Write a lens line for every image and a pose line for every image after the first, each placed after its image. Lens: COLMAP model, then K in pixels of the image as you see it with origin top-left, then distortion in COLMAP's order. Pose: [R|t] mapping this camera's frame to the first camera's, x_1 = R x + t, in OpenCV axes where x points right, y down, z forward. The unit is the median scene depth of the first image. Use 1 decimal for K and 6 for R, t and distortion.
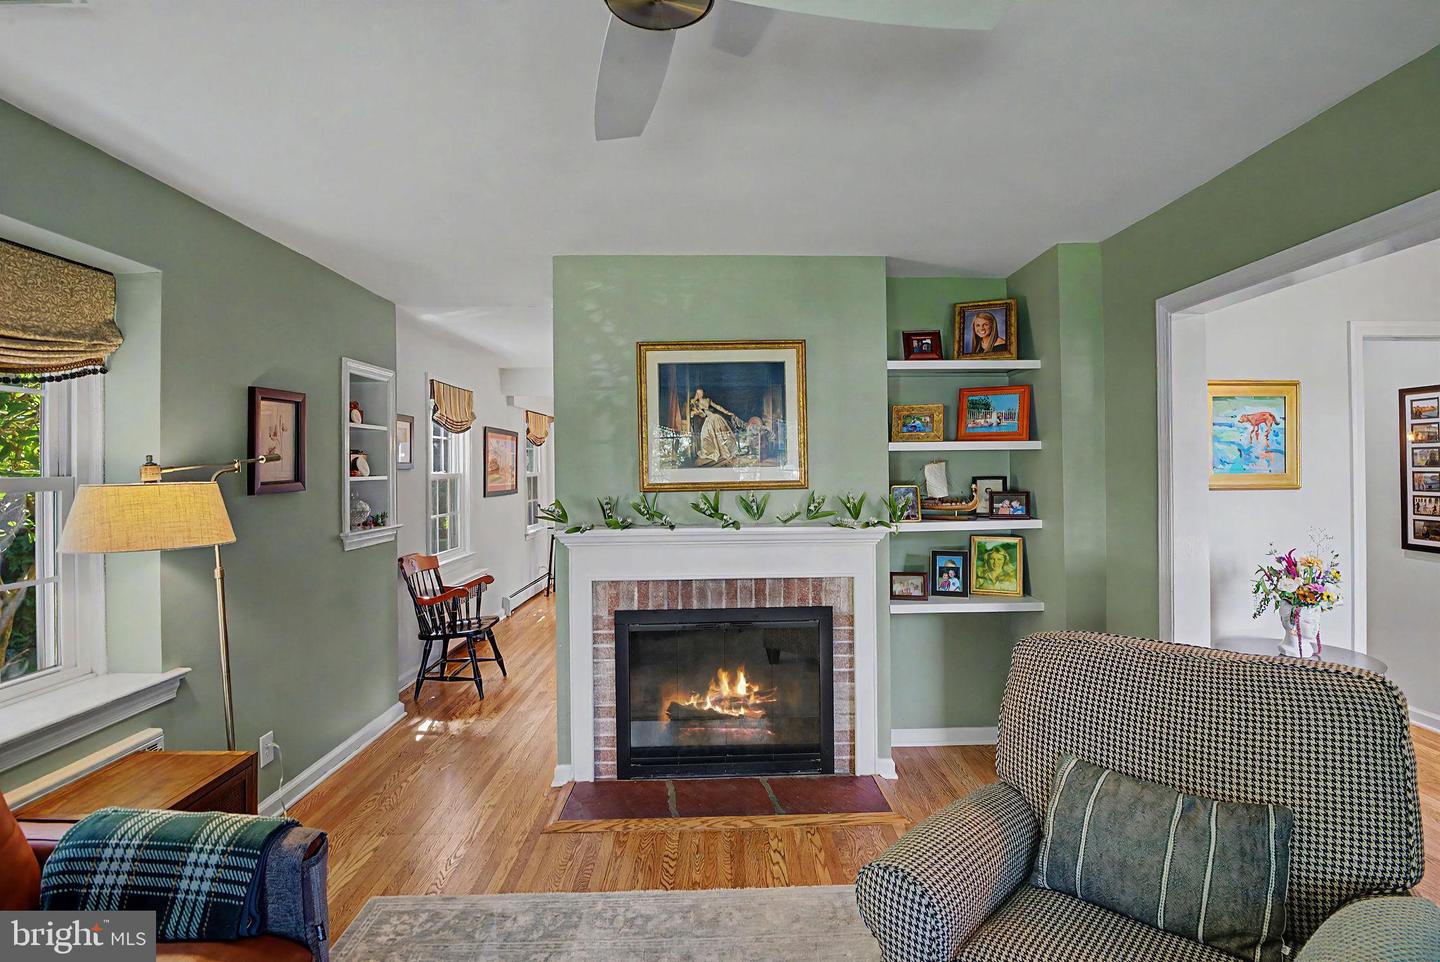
lens RADIAL K [[706.1, 0, 721.8], [0, 706.1, 460.9], [0, 0, 1]] dist [-0.011839, -0.000188]
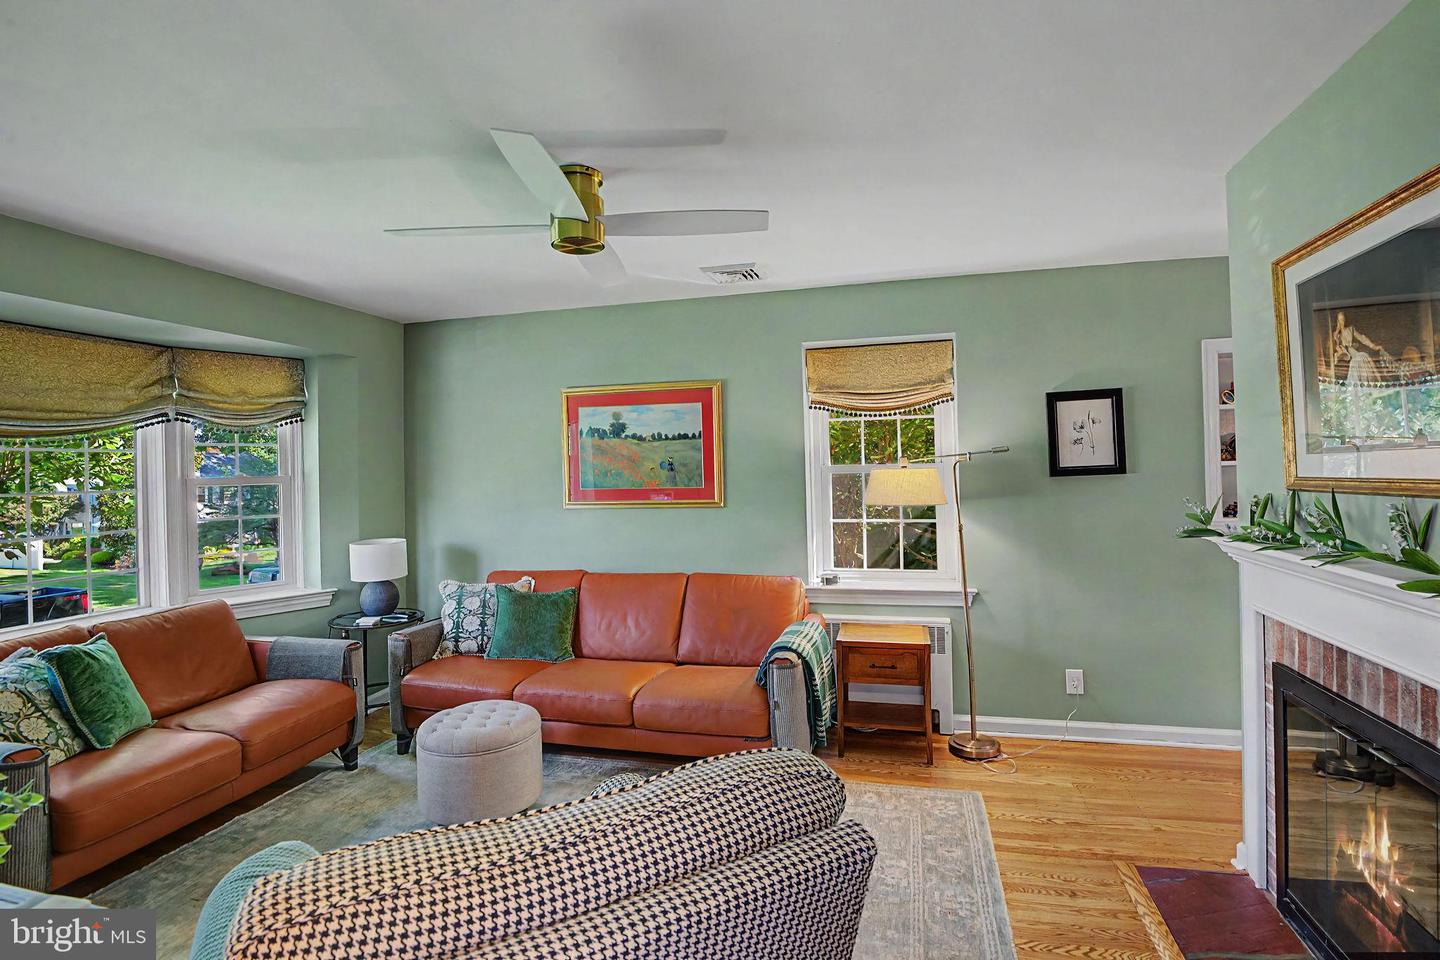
lens RADIAL K [[705.9, 0, 733.3], [0, 705.9, 460.1], [0, 0, 1]] dist [-0.022008, -0.000166]
pose [[-0.273021, 0.007114, -0.961982, 0.660727], [0.029907, 0.999552, -0.001096, 0.001749], [0.961543, -0.029070, -0.273111, 0.720210]]
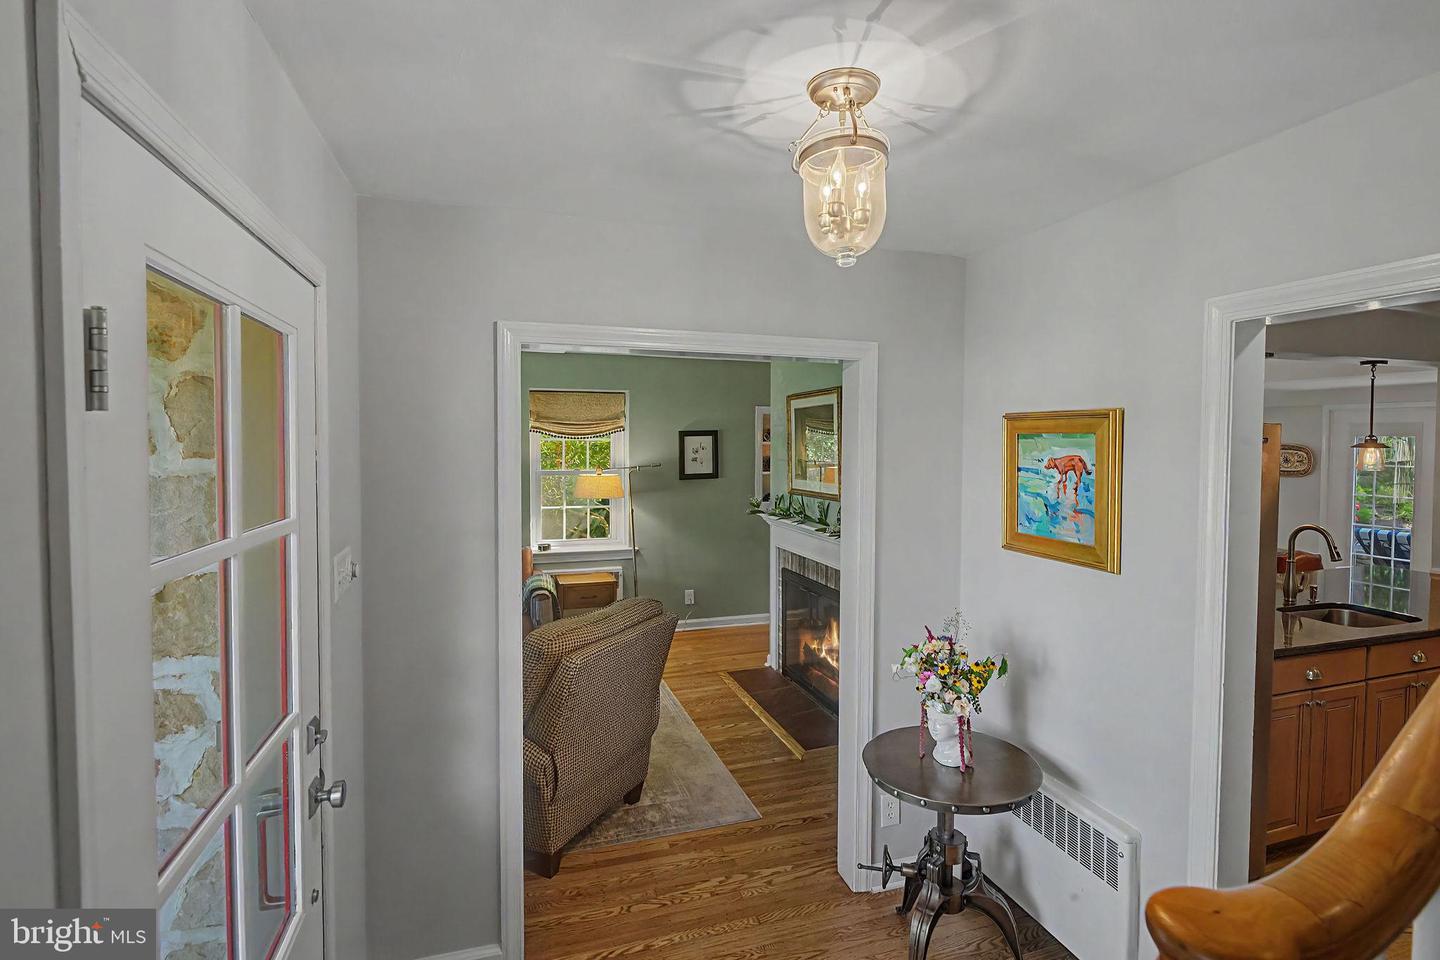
lens RADIAL K [[706.1, 0, 721.8], [0, 706.1, 459.9], [0, 0, 1]] dist [-0.011839, -0.000188]
pose [[0.280643, 0.038059, -0.959057, 1.358163], [-0.001088, 0.999226, 0.039334, -0.092932], [0.959812, -0.009995, 0.280467, 0.456841]]
